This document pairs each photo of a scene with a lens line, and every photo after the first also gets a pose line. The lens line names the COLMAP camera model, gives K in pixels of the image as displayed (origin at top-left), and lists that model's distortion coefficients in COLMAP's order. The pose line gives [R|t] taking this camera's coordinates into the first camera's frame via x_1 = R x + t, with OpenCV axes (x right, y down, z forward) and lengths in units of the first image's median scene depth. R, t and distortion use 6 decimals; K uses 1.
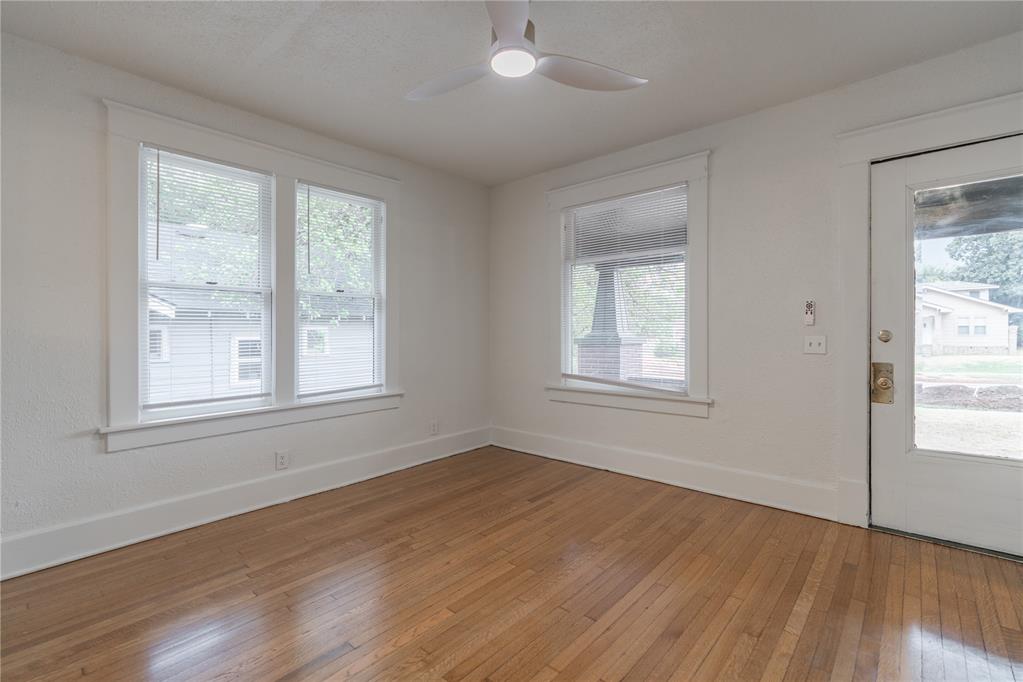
lens RADIAL K [[454.6, 0, 511.5], [0, 454.6, 341.0], [0, 0, 1]] dist [0.001386, 0.000339]
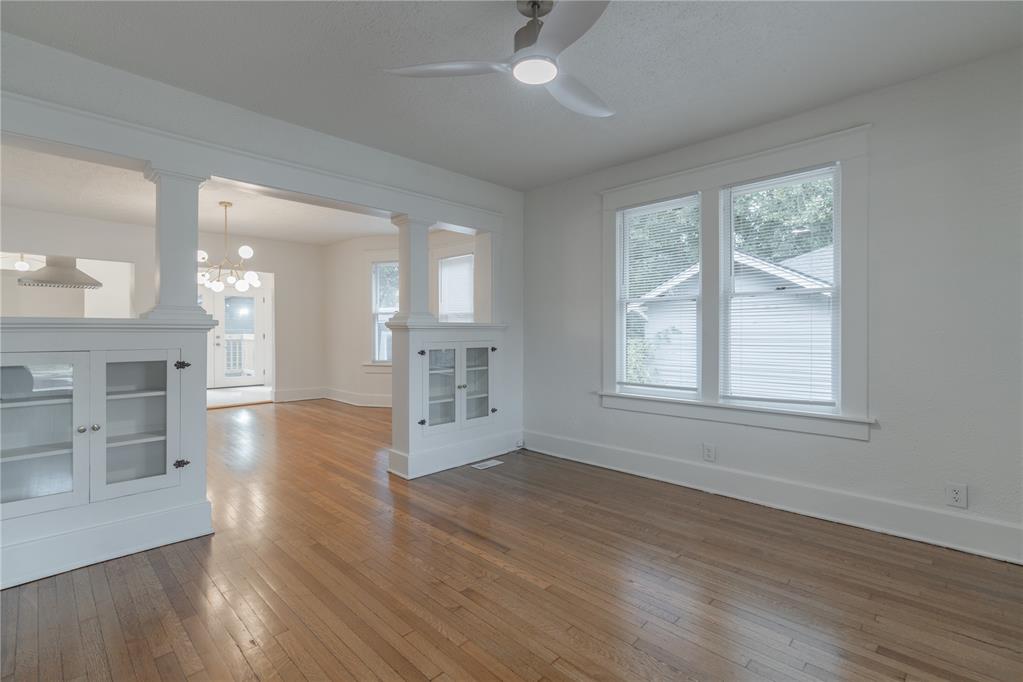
lens RADIAL K [[454.6, 0, 511.5], [0, 454.6, 341.0], [0, 0, 1]] dist [0.001386, 0.000339]
pose [[-0.035060, 0.024955, -0.999074, 0.711795], [-0.018731, 0.999496, 0.025623, -0.026846], [0.999210, 0.019612, -0.034575, 0.687355]]
